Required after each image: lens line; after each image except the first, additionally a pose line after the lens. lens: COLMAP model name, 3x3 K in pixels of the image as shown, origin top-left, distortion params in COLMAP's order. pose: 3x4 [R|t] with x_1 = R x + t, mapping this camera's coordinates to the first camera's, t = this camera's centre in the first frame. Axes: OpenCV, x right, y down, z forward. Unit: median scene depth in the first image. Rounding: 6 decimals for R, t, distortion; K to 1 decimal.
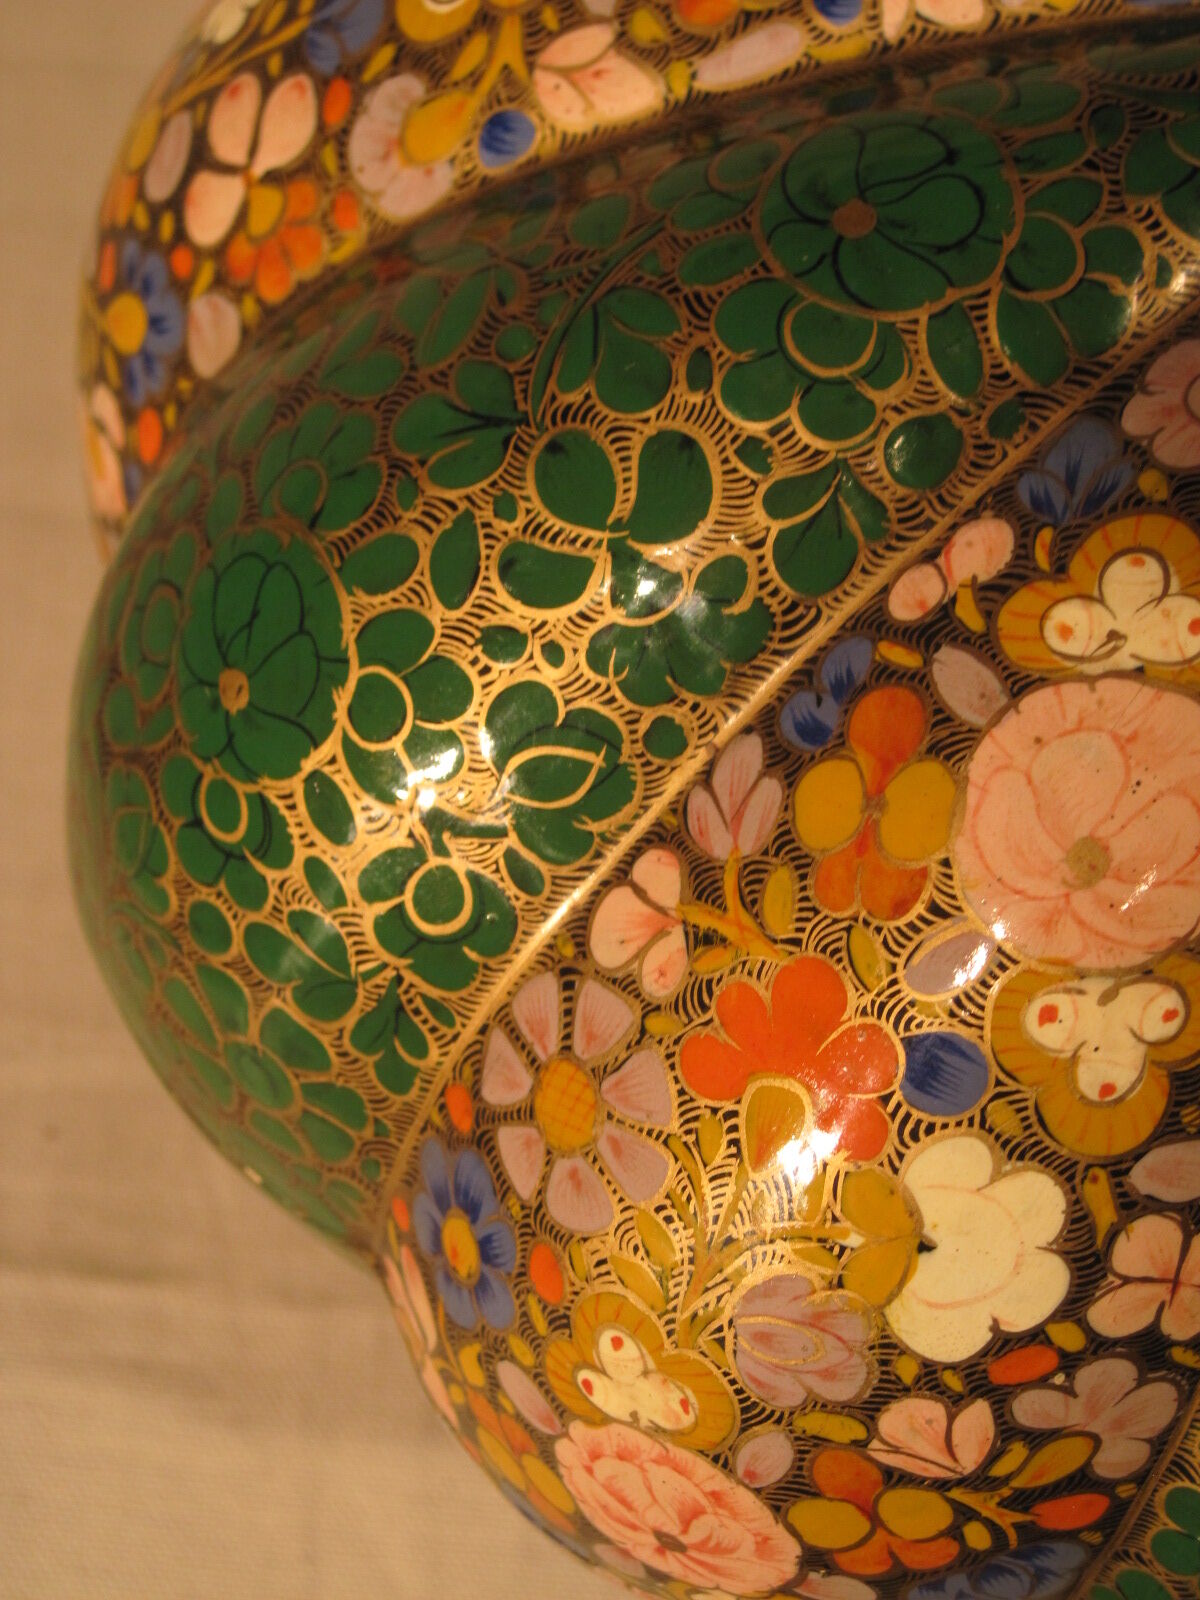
lens RADIAL K [[2395.1, 0, 600.0], [0, 2395.1, 800.0], [0, 0, 1]] dist [-0.150300, -0.118261]
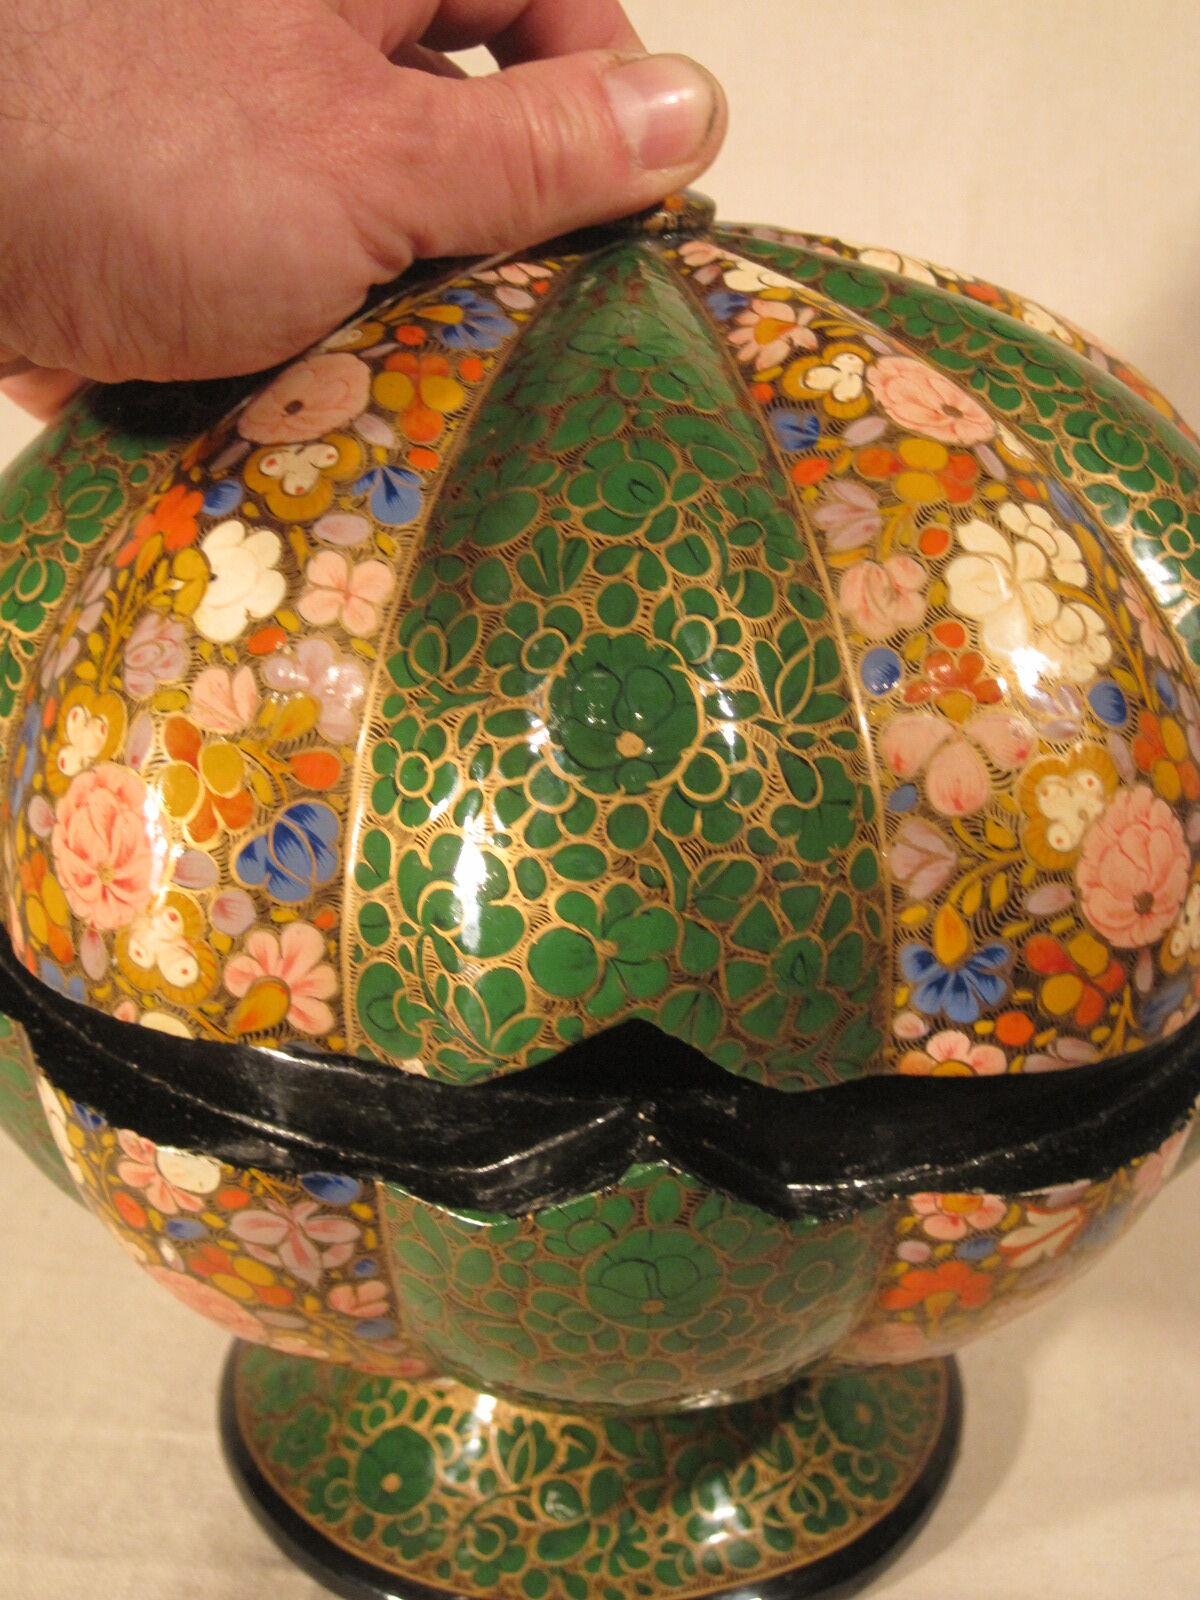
lens RADIAL K [[2395.1, 0, 600.0], [0, 2395.1, 800.0], [0, 0, 1]] dist [-0.150300, -0.118261]
pose [[0.990841, -0.083598, -0.106042, 0.635388], [-0.017579, 0.698768, -0.715132, 1.680866], [0.133883, 0.710446, 0.690899, -0.157208]]
